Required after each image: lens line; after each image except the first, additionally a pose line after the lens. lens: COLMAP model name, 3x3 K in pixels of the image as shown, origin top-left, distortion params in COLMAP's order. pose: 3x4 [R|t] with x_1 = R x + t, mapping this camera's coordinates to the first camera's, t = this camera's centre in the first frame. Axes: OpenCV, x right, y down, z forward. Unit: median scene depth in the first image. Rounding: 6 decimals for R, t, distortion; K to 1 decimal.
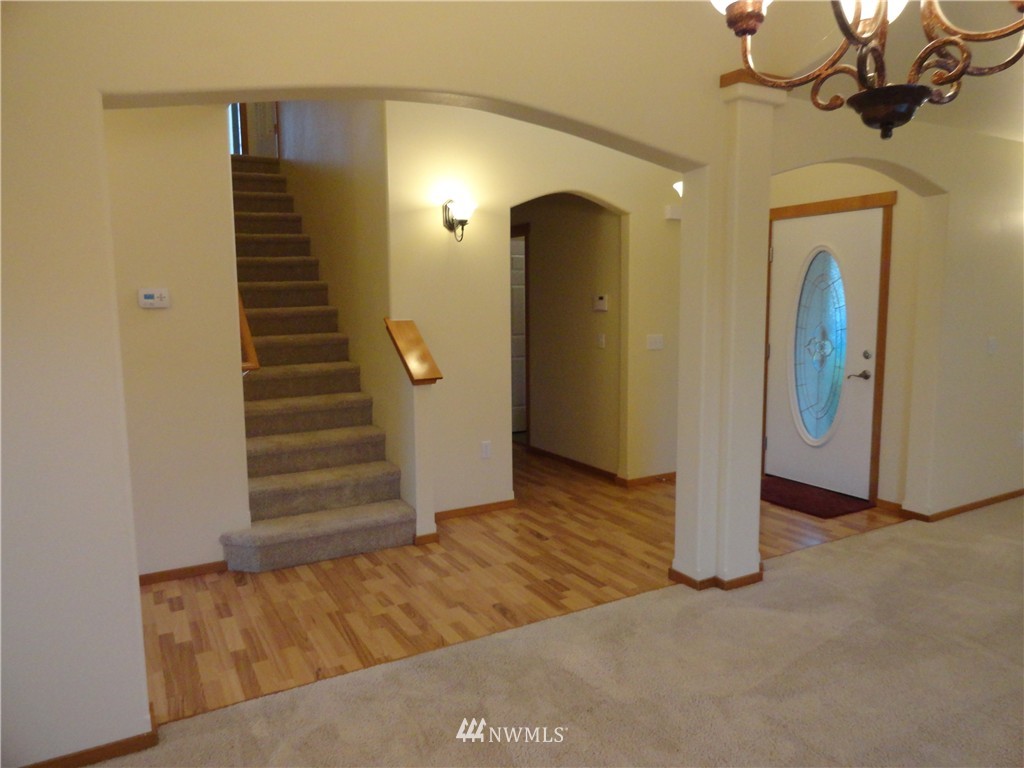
lens RADIAL K [[704.9, 0, 512.0], [0, 704.9, 384.0], [0, 0, 1]] dist [-0.000342, 0.004763]
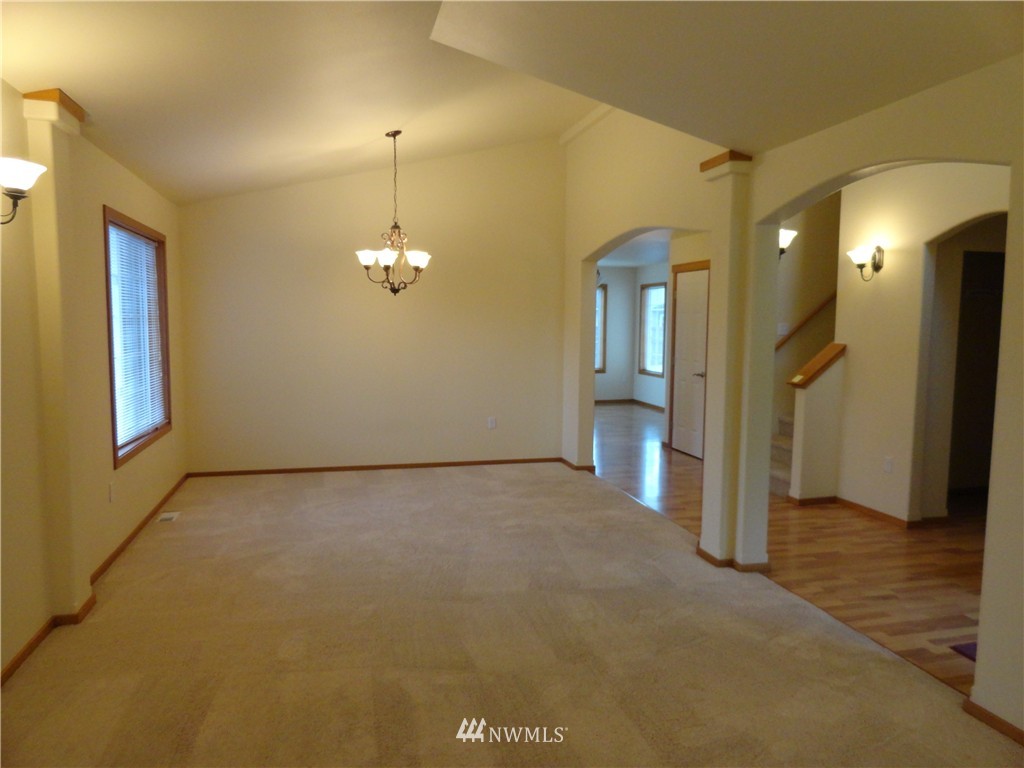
lens RADIAL K [[704.9, 0, 512.0], [0, 704.9, 384.0], [0, 0, 1]] dist [-0.000342, 0.004763]
pose [[-0.260916, 0.095453, -0.960631, 1.385762], [-0.124323, 0.983491, 0.131492, -0.122479], [0.957323, 0.153737, -0.244741, 0.811987]]
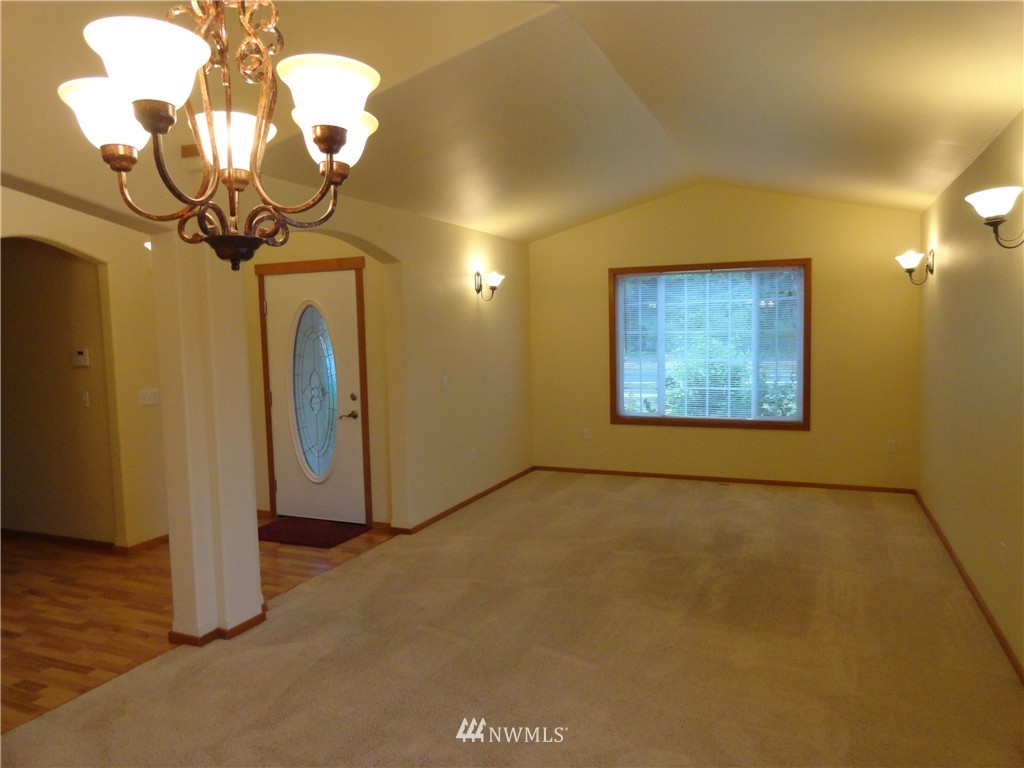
lens RADIAL K [[704.9, 0, 512.0], [0, 704.9, 384.0], [0, 0, 1]] dist [-0.000342, 0.004763]
pose [[0.797998, -0.055339, 0.600114, 0.030798], [0.088607, 0.995727, -0.026005, -0.012015], [-0.596111, 0.073926, 0.799492, -0.080012]]
